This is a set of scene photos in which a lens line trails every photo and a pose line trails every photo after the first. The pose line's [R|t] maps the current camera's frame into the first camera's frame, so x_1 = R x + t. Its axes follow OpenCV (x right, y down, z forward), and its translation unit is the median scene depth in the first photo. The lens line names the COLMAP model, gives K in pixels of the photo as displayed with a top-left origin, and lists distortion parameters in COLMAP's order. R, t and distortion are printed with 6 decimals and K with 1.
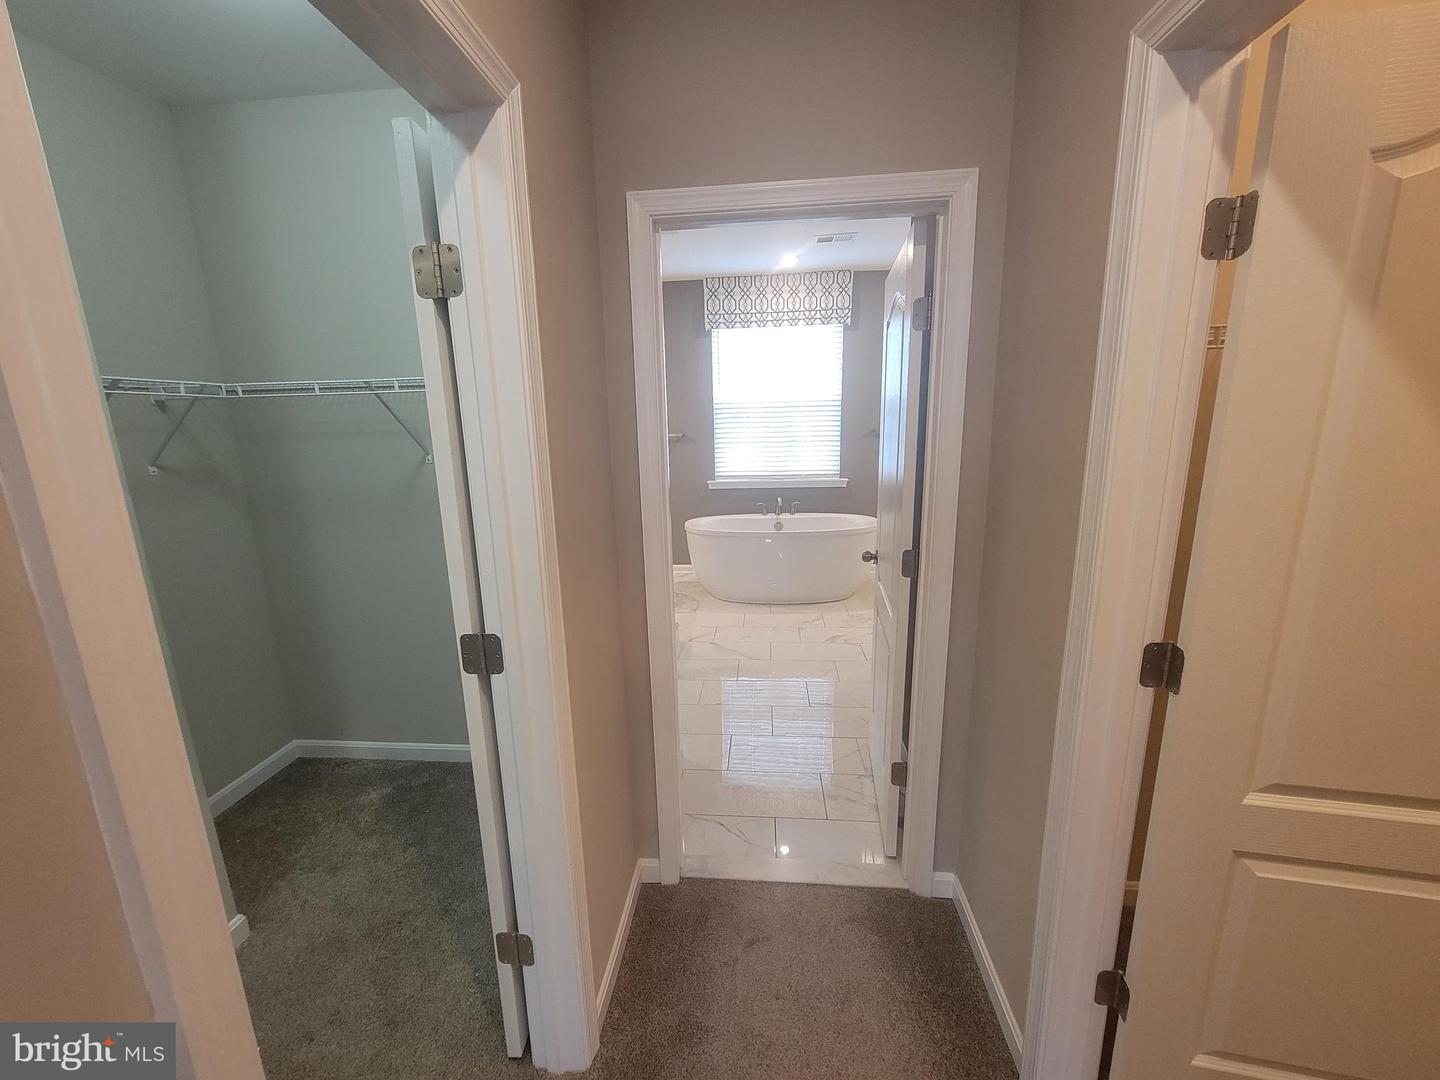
lens RADIAL K [[584.8, 0, 713.7], [0, 584.8, 548.6], [0, 0, 1]] dist [-0.004460, 0.000198]
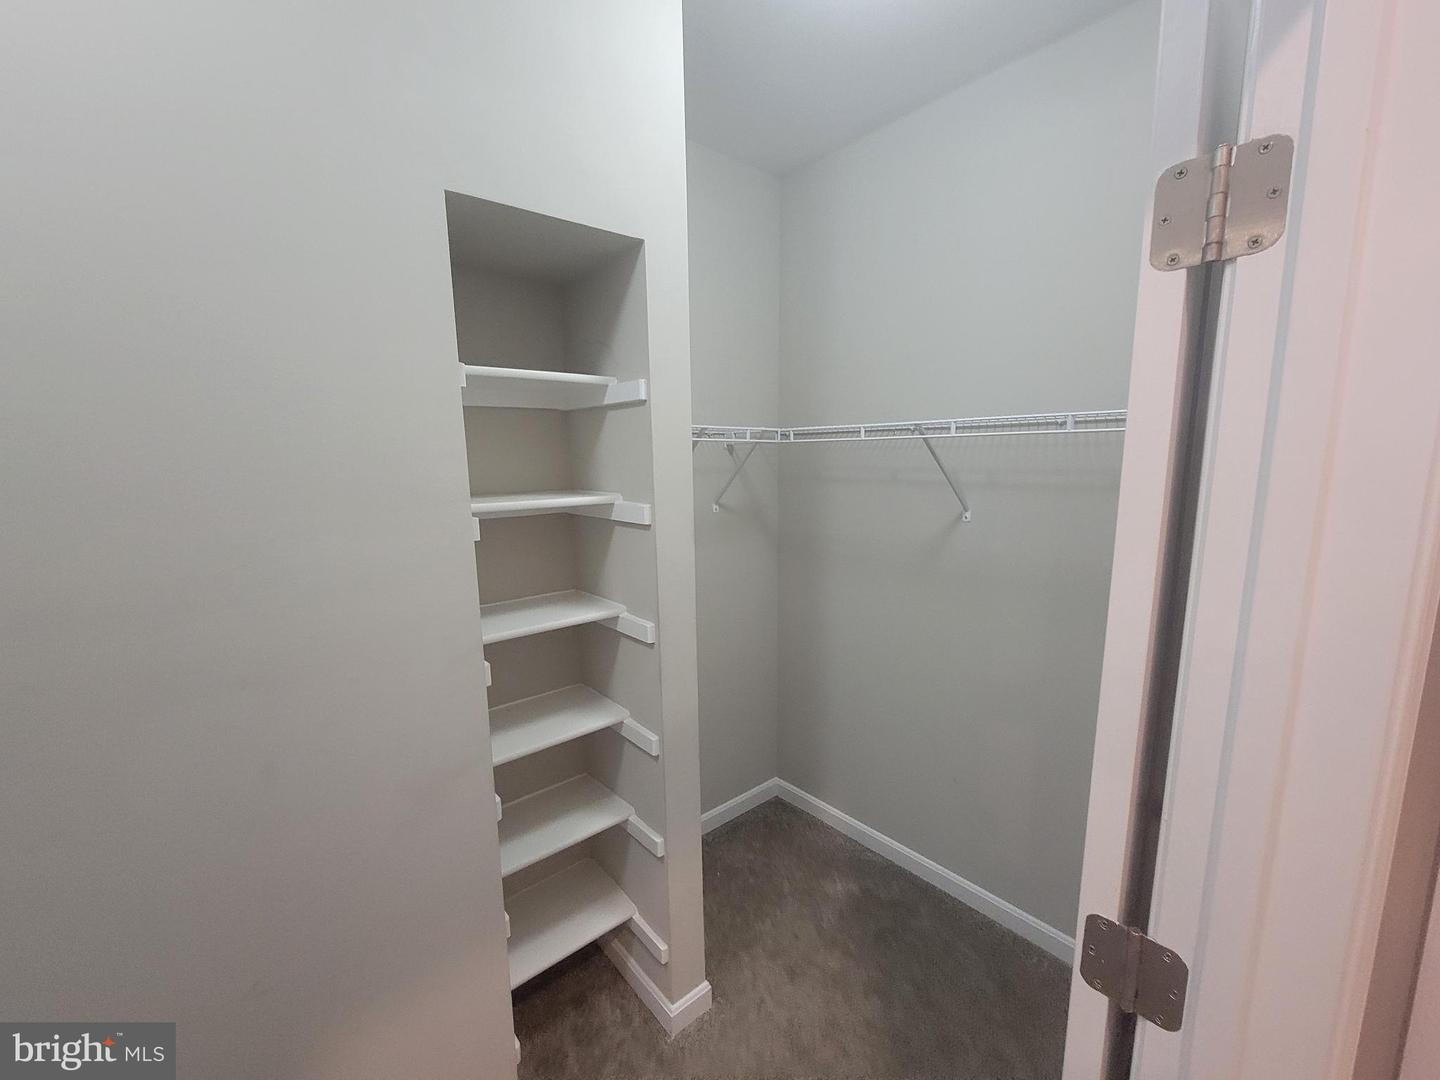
lens RADIAL K [[584.8, 0, 716.7], [0, 584.8, 539.8], [0, 0, 1]] dist [-0.004460, 0.000198]
pose [[0.720914, 0.113753, -0.683625, -0.203844], [-0.157966, 0.987442, -0.002274, -0.072497], [0.674782, 0.109629, 0.729829, 0.206518]]
